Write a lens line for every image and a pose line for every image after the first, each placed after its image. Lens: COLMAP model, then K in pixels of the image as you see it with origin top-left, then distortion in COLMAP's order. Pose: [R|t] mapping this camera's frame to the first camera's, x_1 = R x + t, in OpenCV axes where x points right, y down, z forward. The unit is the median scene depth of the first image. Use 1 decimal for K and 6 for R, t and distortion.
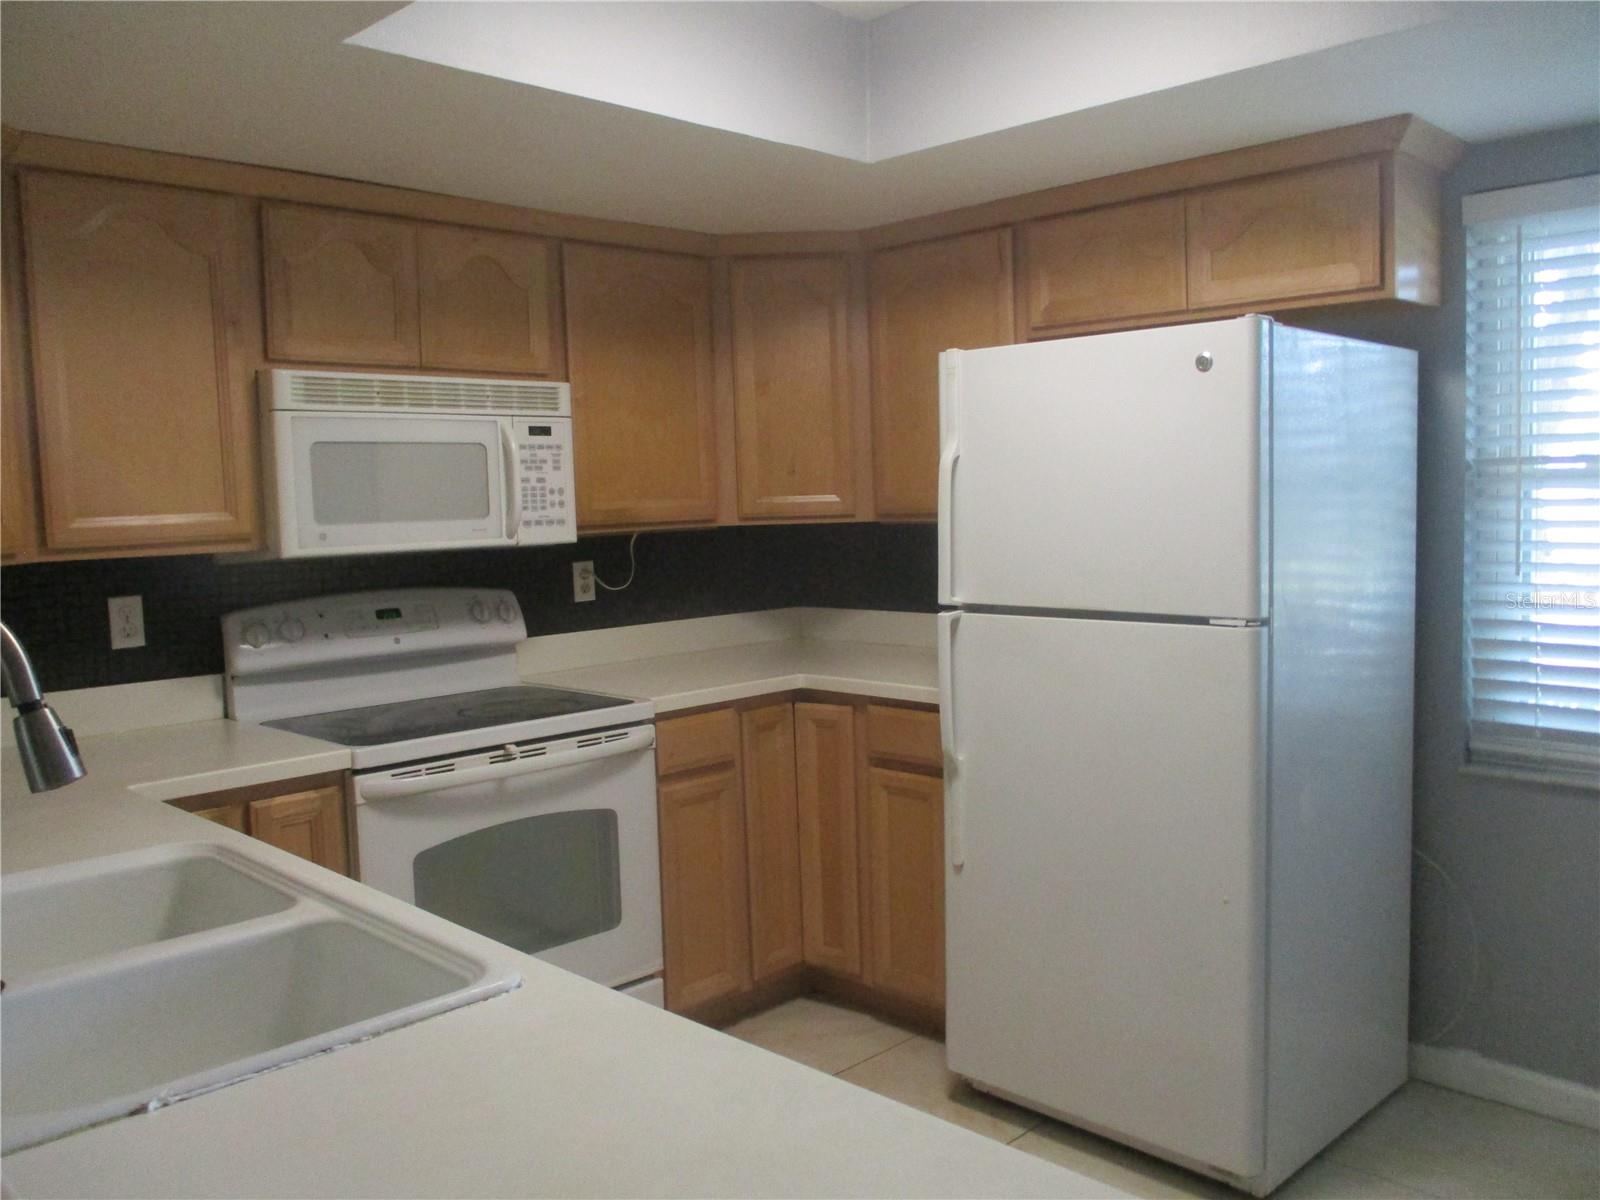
lens RADIAL K [[1307.1, 0, 795.9], [0, 1307.1, 605.7], [0, 0, 1]] dist [-0.039673, 0.002804]
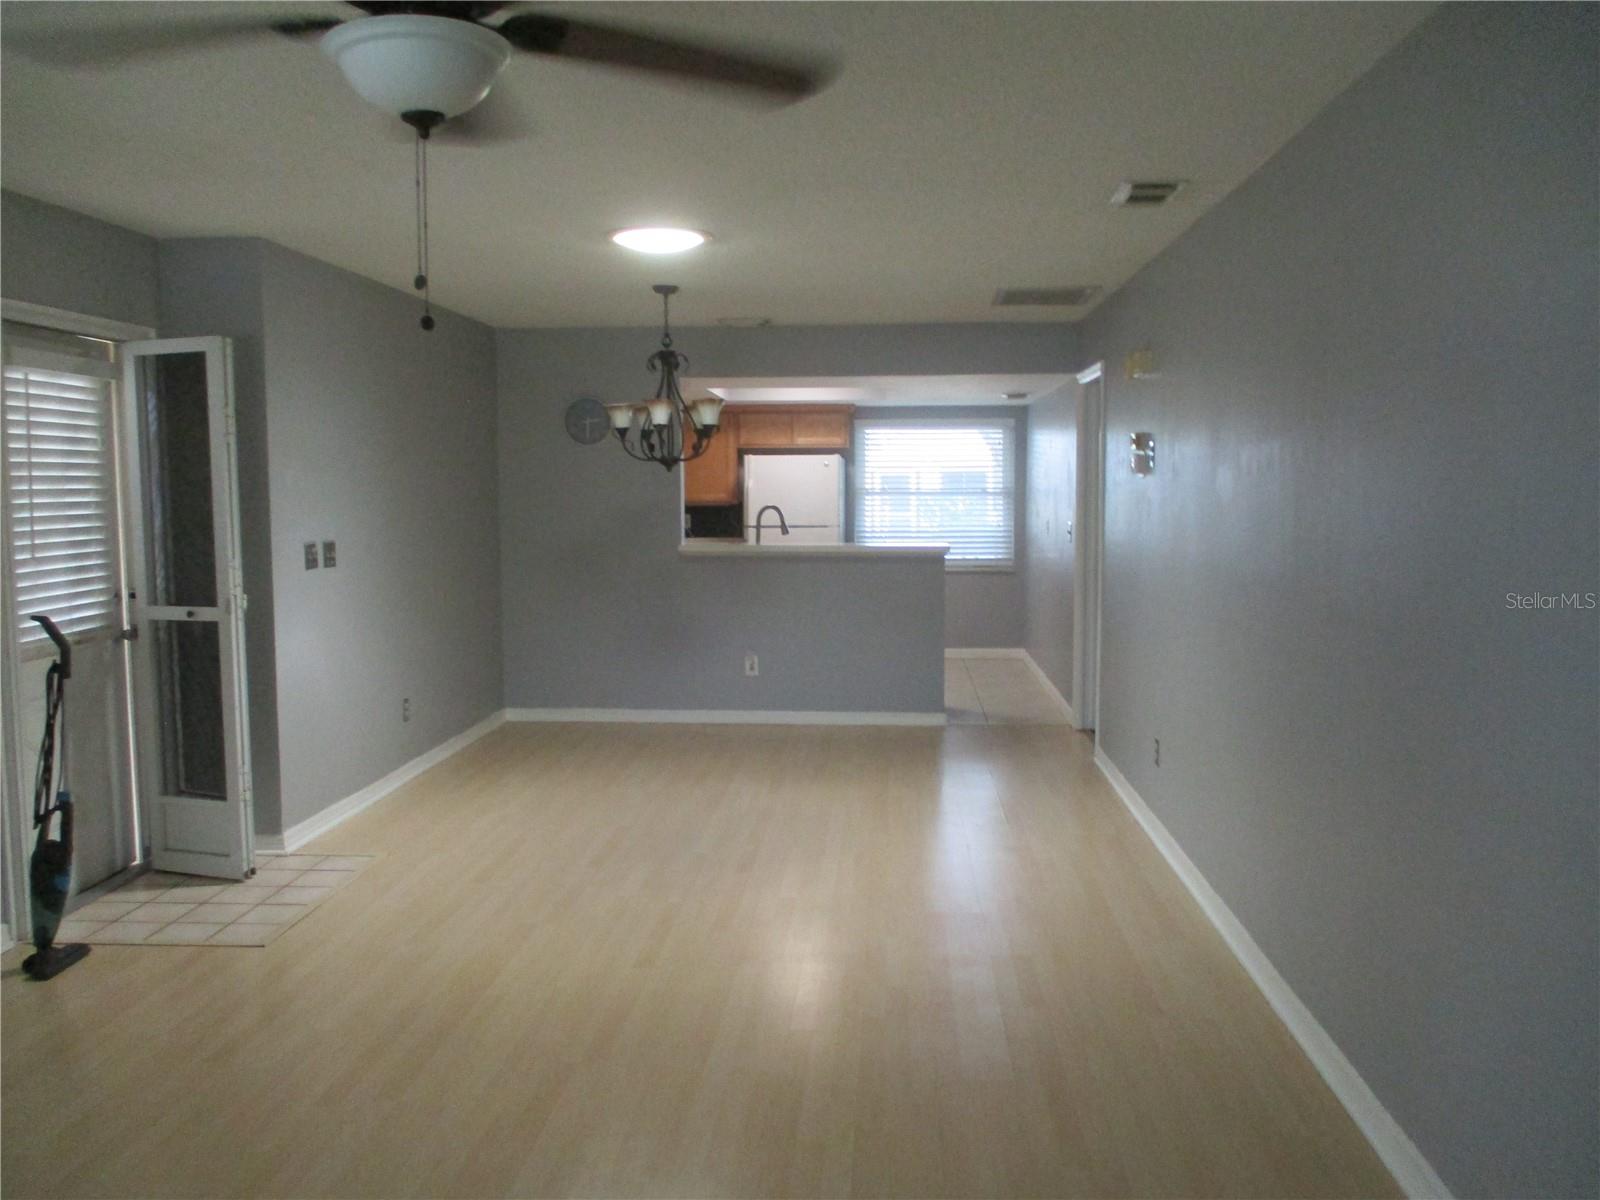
lens RADIAL K [[1310.6, 0, 800.0], [0, 1310.6, 600.0], [0, 0, 1]] dist [-0.038408, 0.000896]
pose [[0.752778, -0.033820, 0.657405, -1.978983], [0.041843, 0.999118, 0.003486, 0.179353], [-0.656943, 0.024884, 0.753529, -1.648586]]
